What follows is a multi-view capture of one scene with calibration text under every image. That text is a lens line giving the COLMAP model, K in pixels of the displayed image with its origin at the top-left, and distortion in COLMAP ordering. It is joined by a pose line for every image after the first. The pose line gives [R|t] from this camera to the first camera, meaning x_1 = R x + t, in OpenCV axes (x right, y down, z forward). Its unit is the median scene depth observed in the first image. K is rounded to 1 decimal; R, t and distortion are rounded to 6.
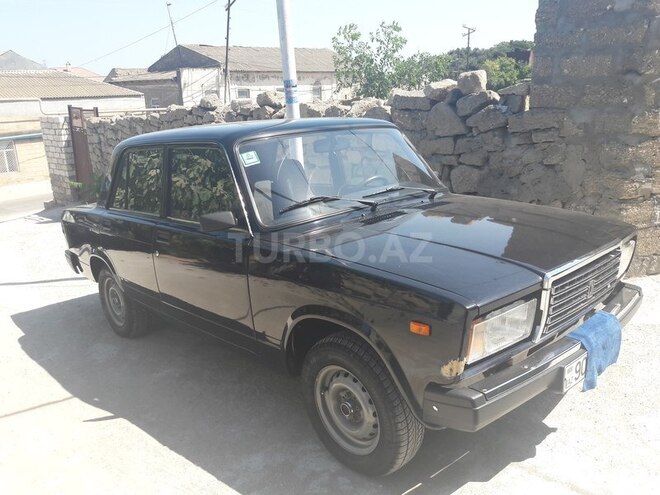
lens RADIAL K [[553.2, 0, 330.2], [0, 553.2, 245.8], [0, 0, 1]] dist [0.025149, -0.064138]
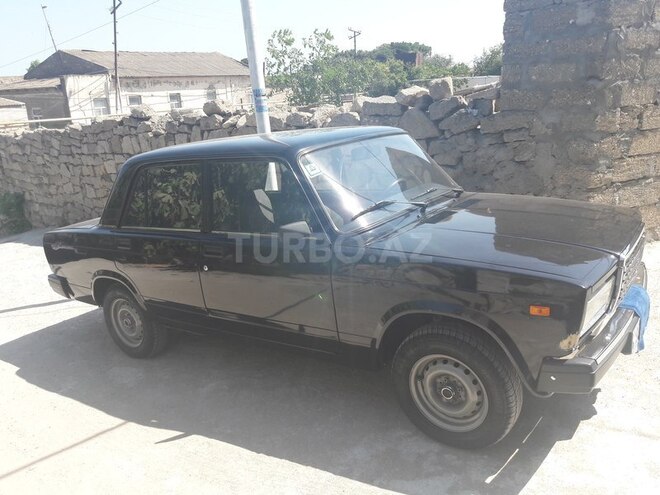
lens RADIAL K [[553.2, 0, 332.1], [0, 553.2, 248.0], [0, 0, 1]] dist [0.025149, -0.064138]
pose [[0.978470, -0.076693, 0.191611, -0.211670], [0.076695, 0.997027, 0.007413, -0.010029], [-0.191610, 0.007442, 0.981443, -0.022811]]
